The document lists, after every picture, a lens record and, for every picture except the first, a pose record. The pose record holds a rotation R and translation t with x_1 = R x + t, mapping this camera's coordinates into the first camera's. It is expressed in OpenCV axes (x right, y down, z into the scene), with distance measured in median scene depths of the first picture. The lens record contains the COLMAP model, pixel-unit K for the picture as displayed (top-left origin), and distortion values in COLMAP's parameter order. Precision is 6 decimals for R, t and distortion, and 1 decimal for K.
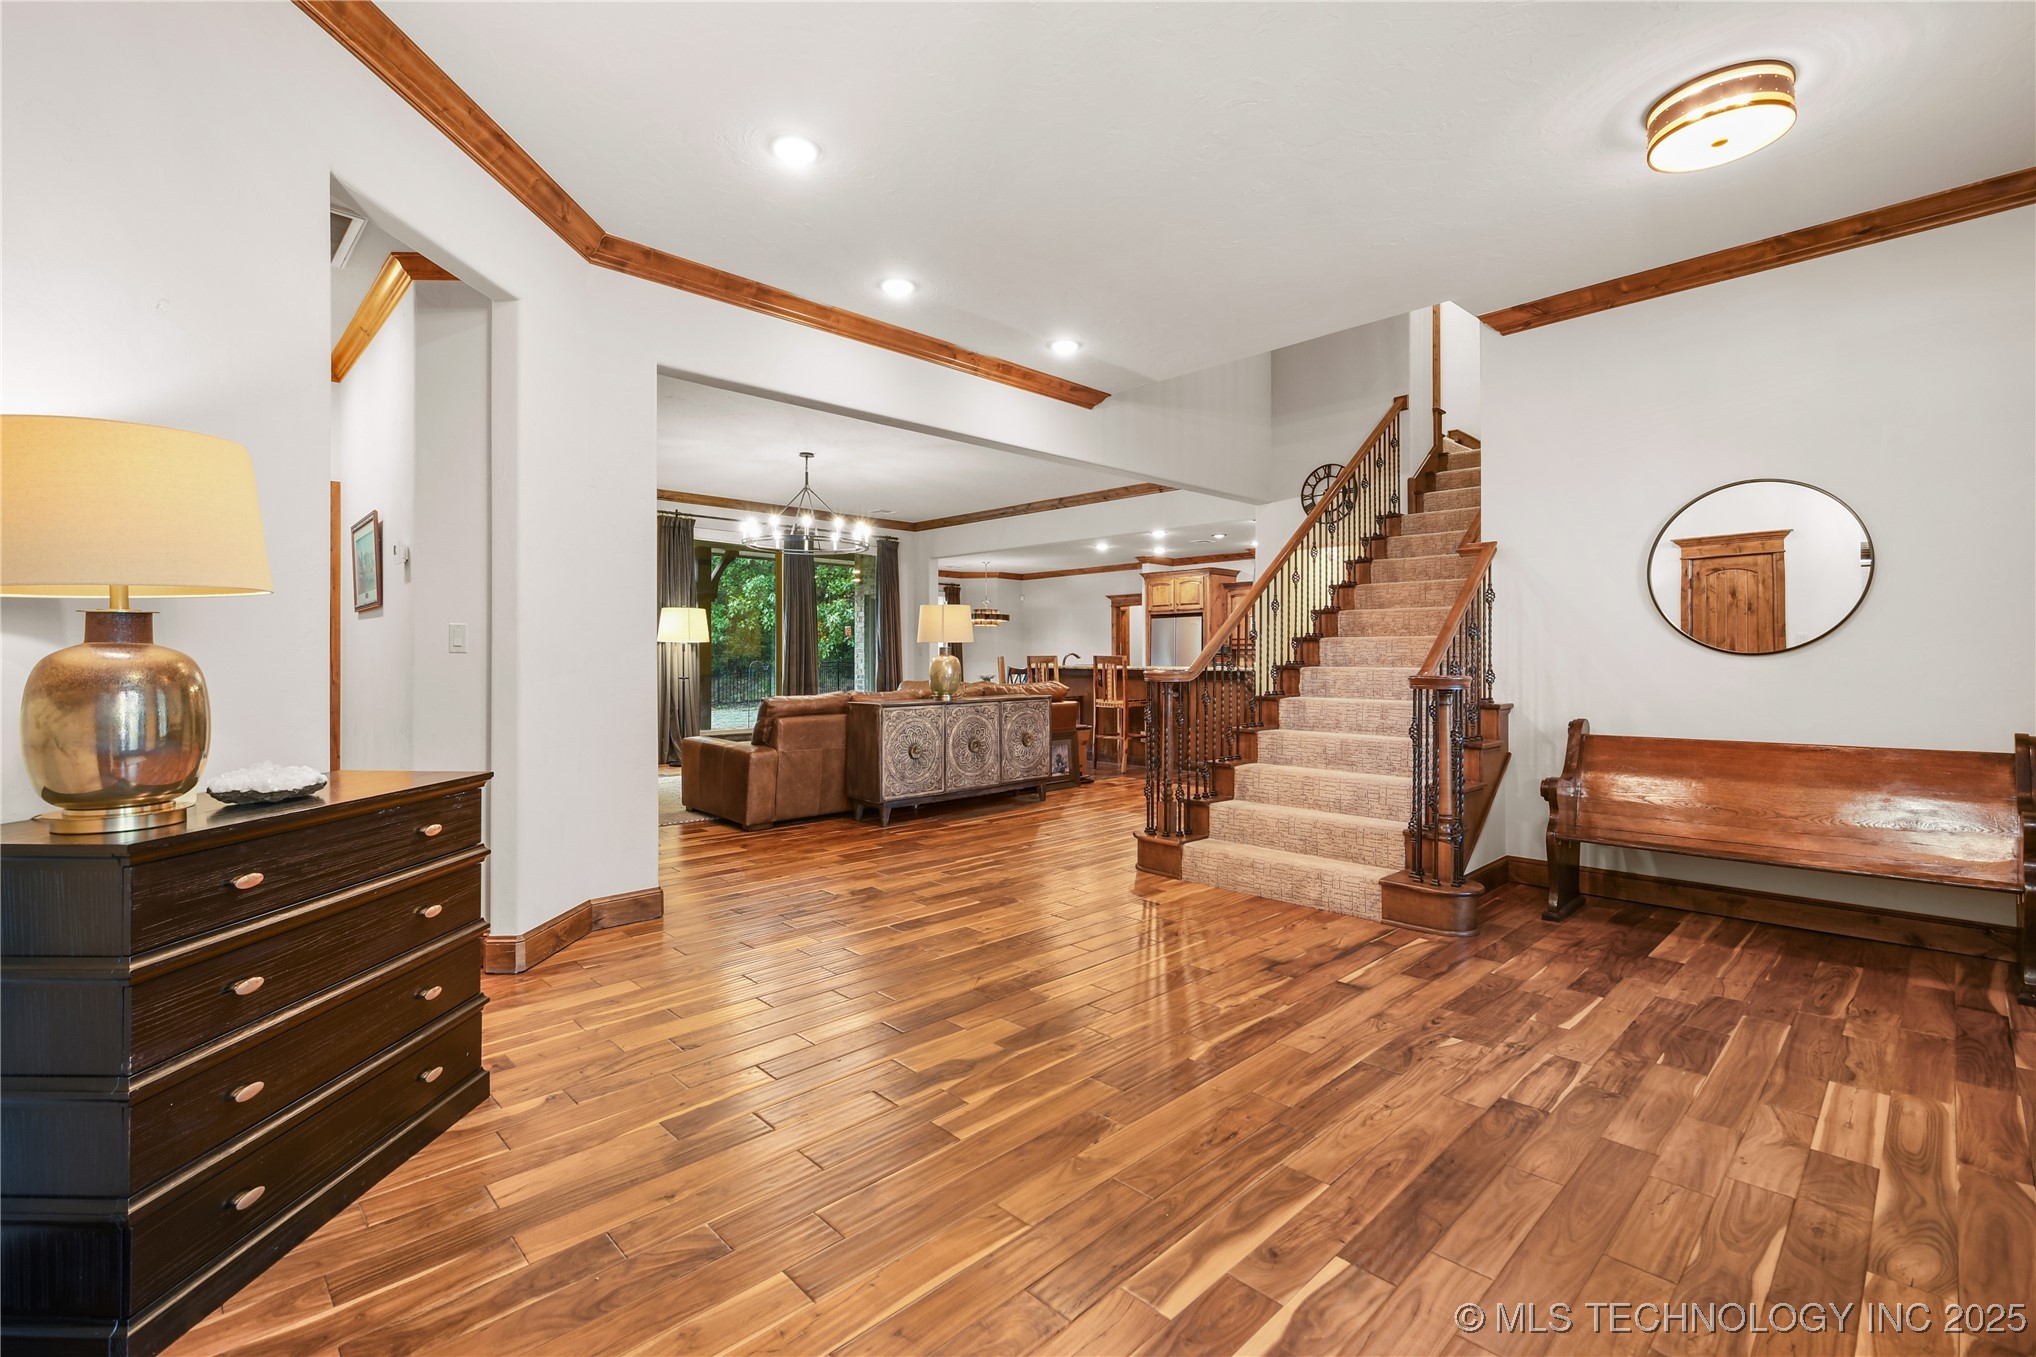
lens RADIAL K [[911.3, 0, 1018.0], [0, 911.3, 678.5], [0, 0, 1]] dist [0.002081, -0.000498]
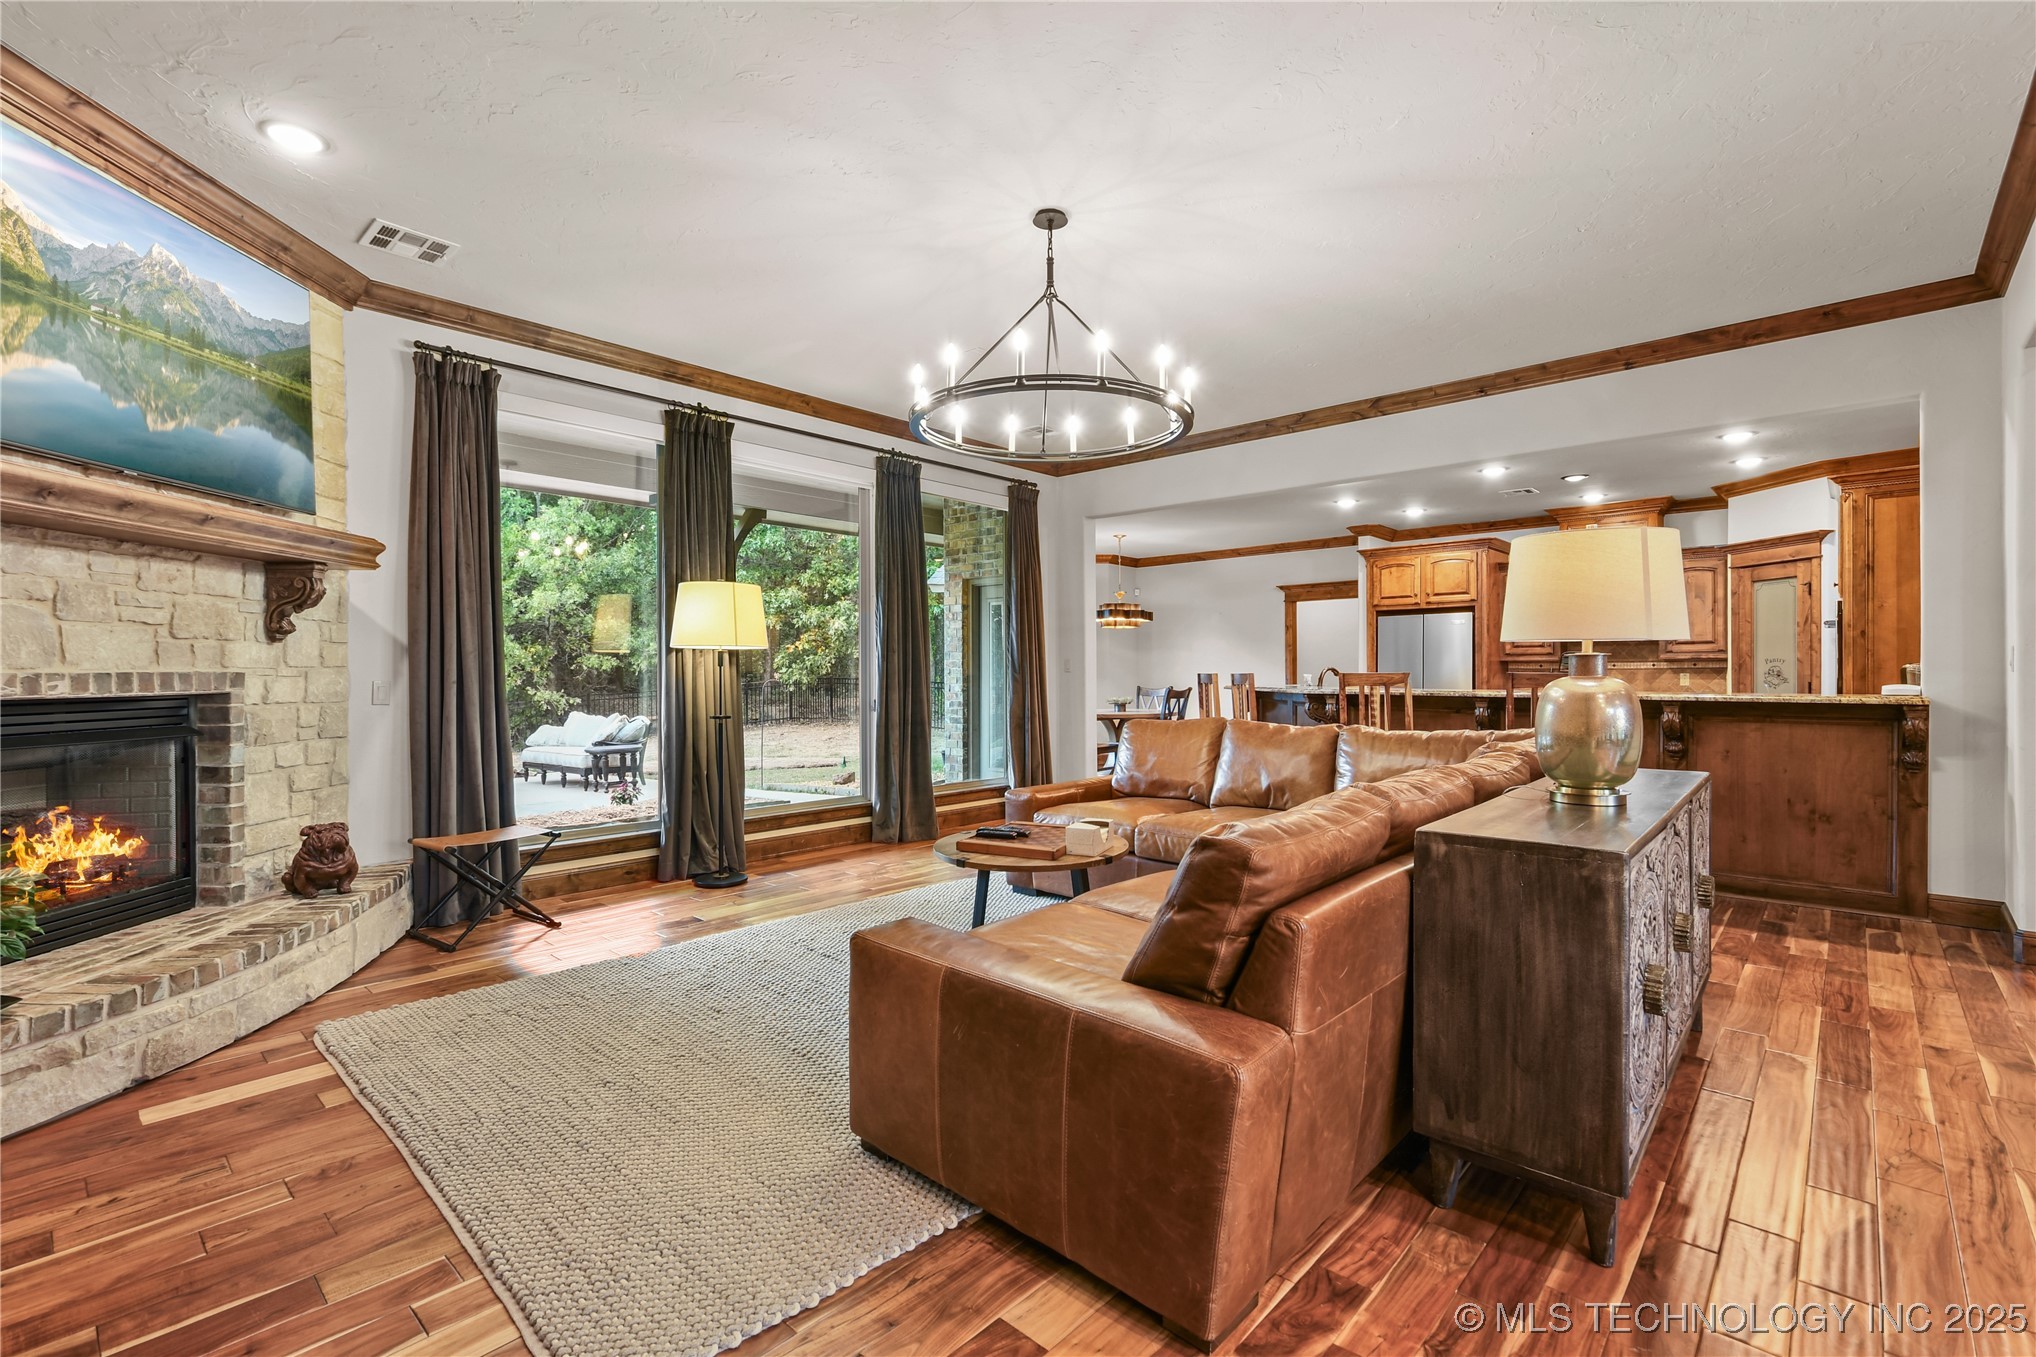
lens RADIAL K [[917.6, 0, 1030.1], [0, 917.6, 650.9], [0, 0, 1]] dist [0.000022, -0.000341]
pose [[0.997833, -0.002105, 0.065759, -0.175506], [0.004973, 0.999042, -0.043480, -0.012273], [-0.065605, 0.043712, 0.996888, 0.369406]]
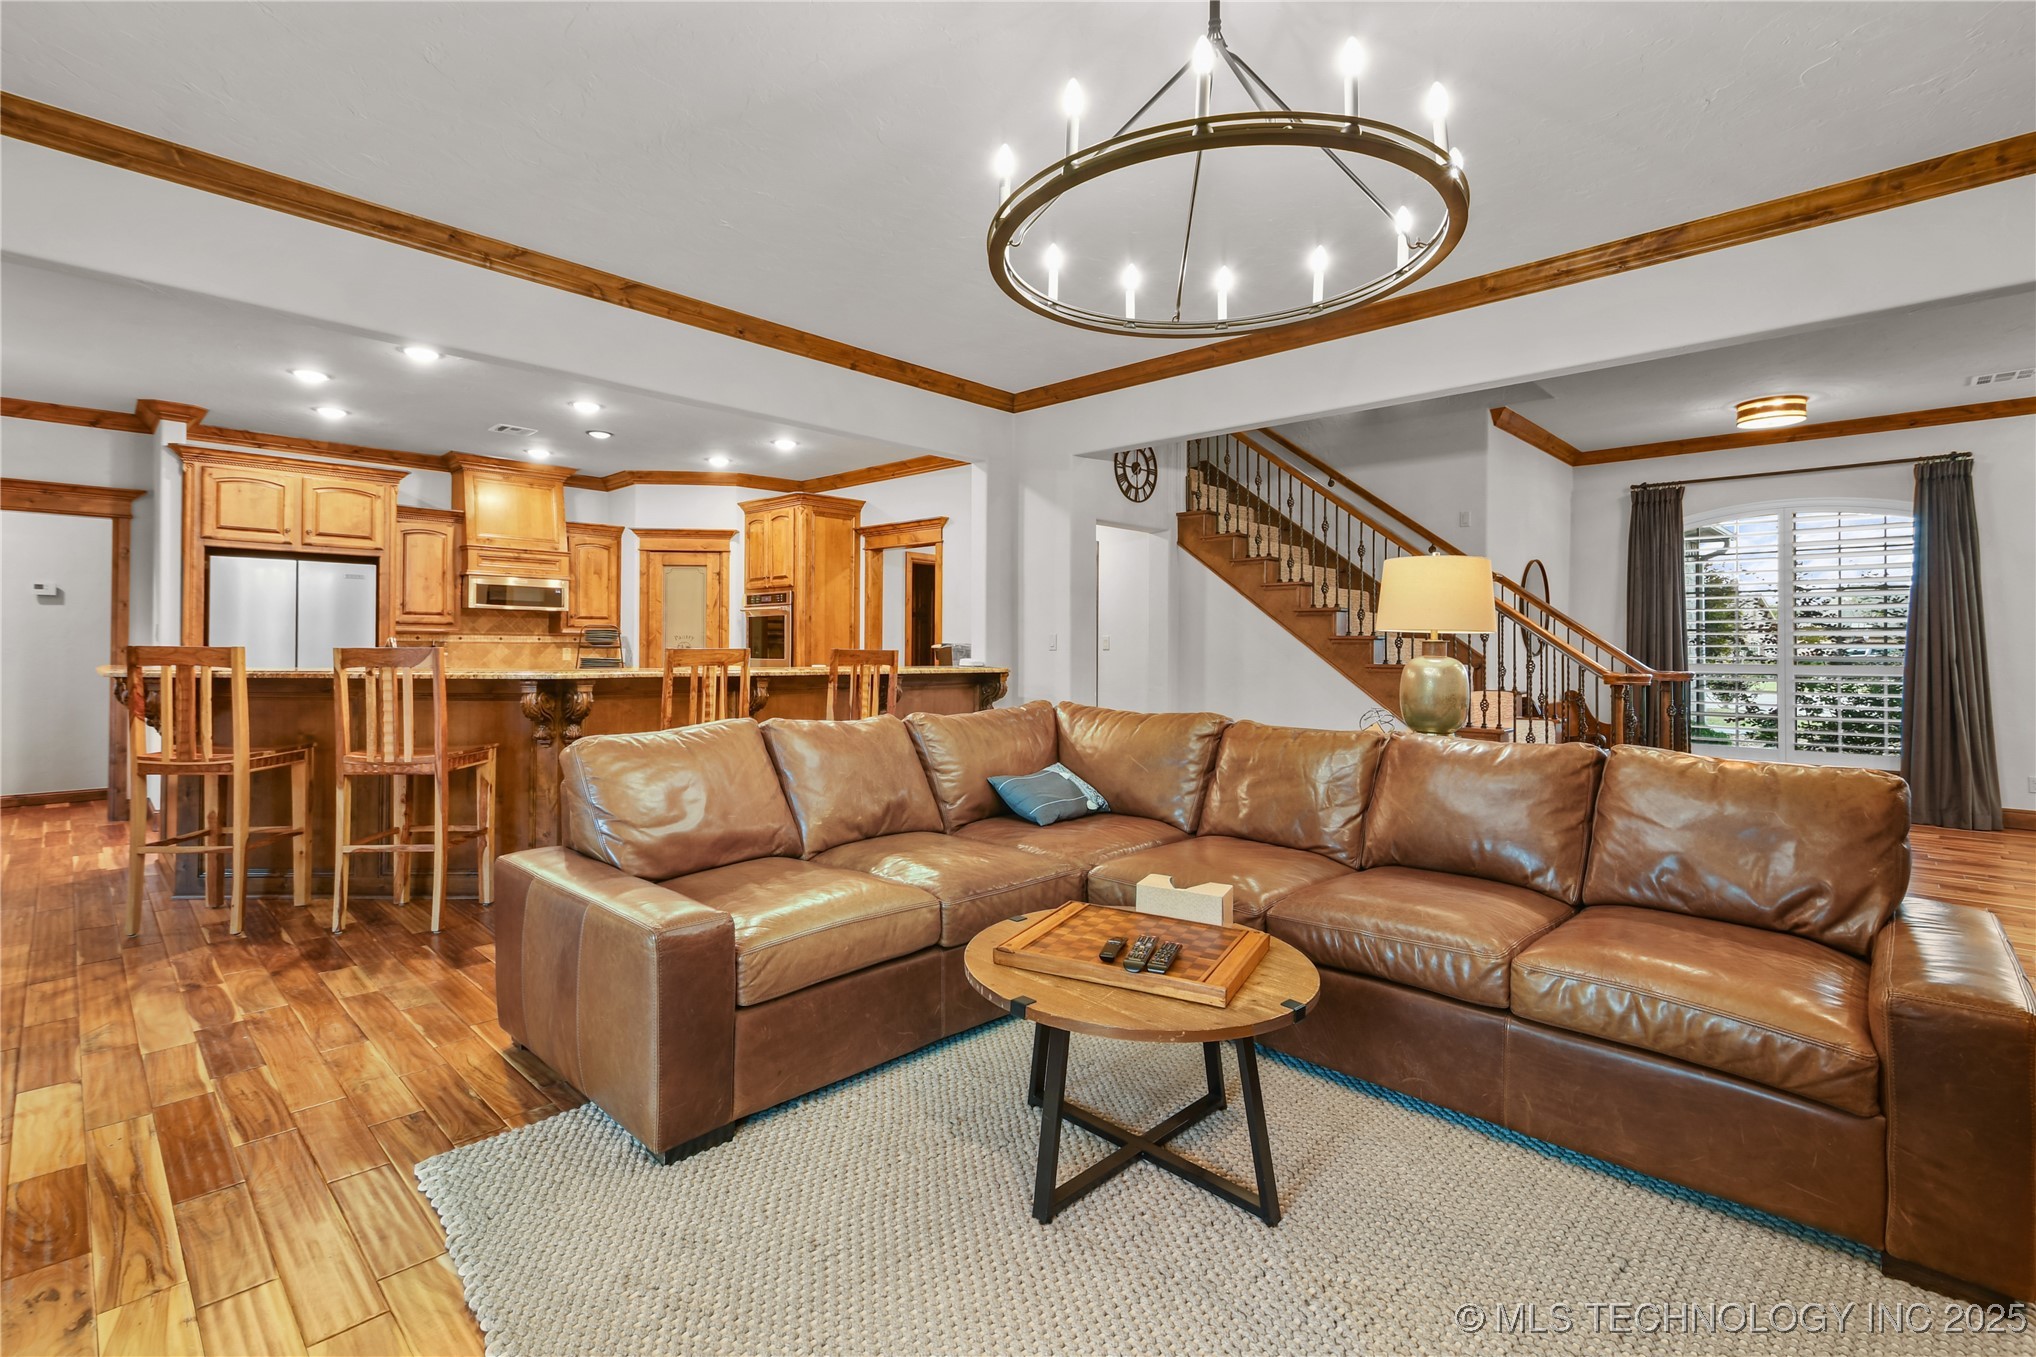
lens RADIAL K [[917.6, 0, 1030.1], [0, 917.6, 650.9], [0, 0, 1]] dist [0.000022, -0.000341]
pose [[-0.041521, -0.004658, 0.999127, -0.333114], [0.012435, 0.999909, 0.005179, -0.019770], [-0.999060, 0.012639, -0.041459, 0.697570]]
